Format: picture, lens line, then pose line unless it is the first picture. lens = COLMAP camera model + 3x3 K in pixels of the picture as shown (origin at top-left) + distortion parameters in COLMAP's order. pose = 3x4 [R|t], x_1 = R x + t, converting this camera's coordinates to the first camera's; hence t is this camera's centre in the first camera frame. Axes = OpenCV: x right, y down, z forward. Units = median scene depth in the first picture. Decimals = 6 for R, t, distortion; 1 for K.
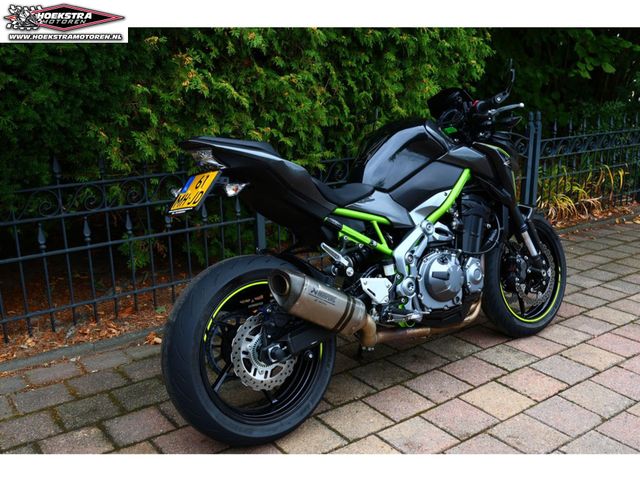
lens RADIAL K [[636.3, 0, 321.9], [0, 636.3, 237.5], [0, 0, 1]] dist [0.012767, 0.000000]
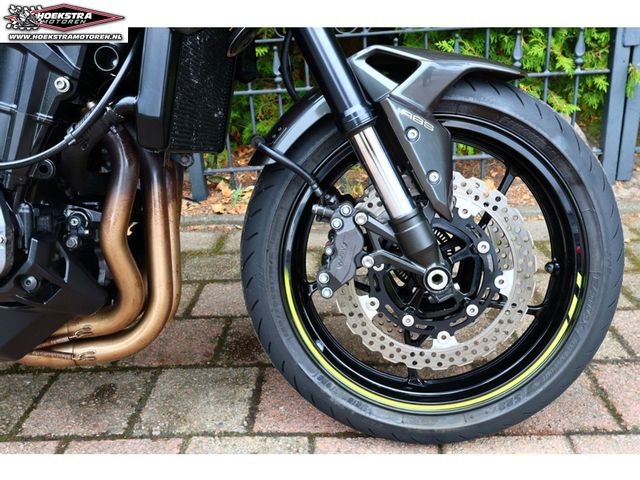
lens RADIAL K [[602.6, 0, 319.5], [0, 602.6, 239.1], [0, 0, 1]] dist [0.006946, 0.000000]
pose [[0.776868, 0.201091, -0.596690, 0.585200], [-0.110573, 0.976475, 0.185121, -0.013960], [0.619879, -0.077837, 0.780827, 0.911566]]
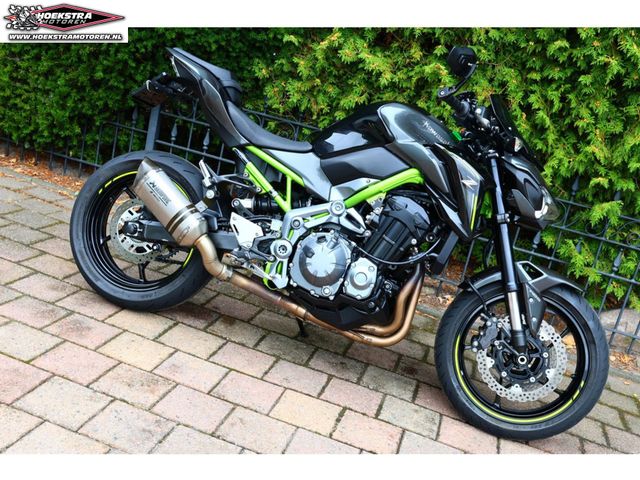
lens RADIAL K [[712.4, 0, 320.3], [0, 712.4, 242.2], [0, 0, 1]] dist [0.001971, 0.000000]
pose [[0.601639, 0.359865, -0.713112, 0.927386], [-0.423896, 0.900522, 0.096806, -0.060669], [0.677010, 0.244043, 0.694334, 0.280184]]
